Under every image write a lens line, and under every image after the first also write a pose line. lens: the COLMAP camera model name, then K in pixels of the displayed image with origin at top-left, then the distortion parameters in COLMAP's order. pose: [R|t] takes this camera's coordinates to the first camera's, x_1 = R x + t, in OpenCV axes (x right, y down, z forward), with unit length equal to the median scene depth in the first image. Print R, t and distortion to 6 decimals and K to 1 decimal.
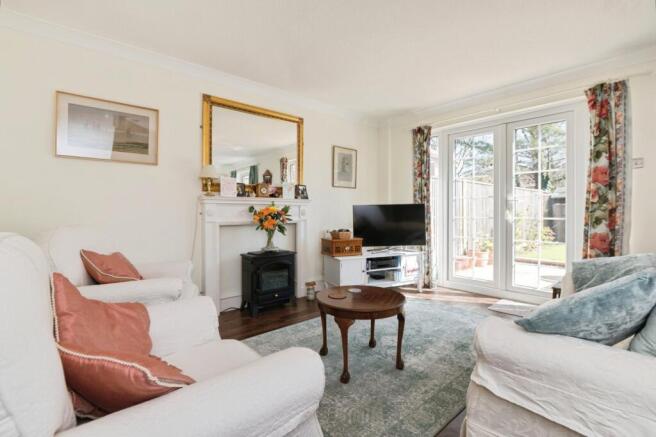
lens RADIAL K [[310.9, 0, 326.3], [0, 310.9, 215.3], [0, 0, 1]] dist [-0.022757, -0.001990]
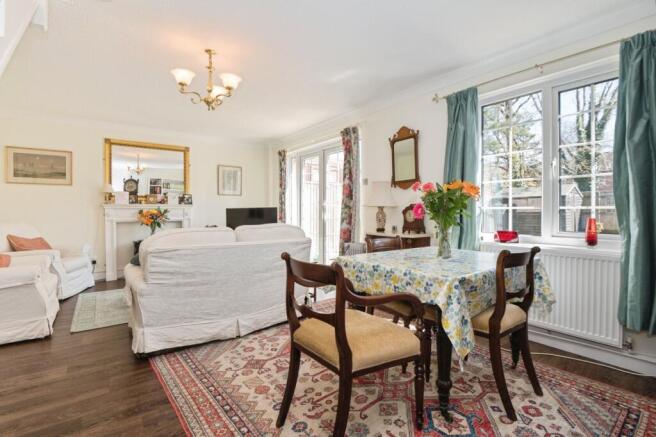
lens RADIAL K [[310.9, 0, 323.2], [0, 310.9, 217.8], [0, 0, 1]] dist [-0.022757, -0.001990]
pose [[0.997772, 0.002763, -0.066659, 0.789755], [-0.001710, 0.999873, 0.015846, -0.017237], [0.066695, -0.015697, 0.997650, -0.469456]]
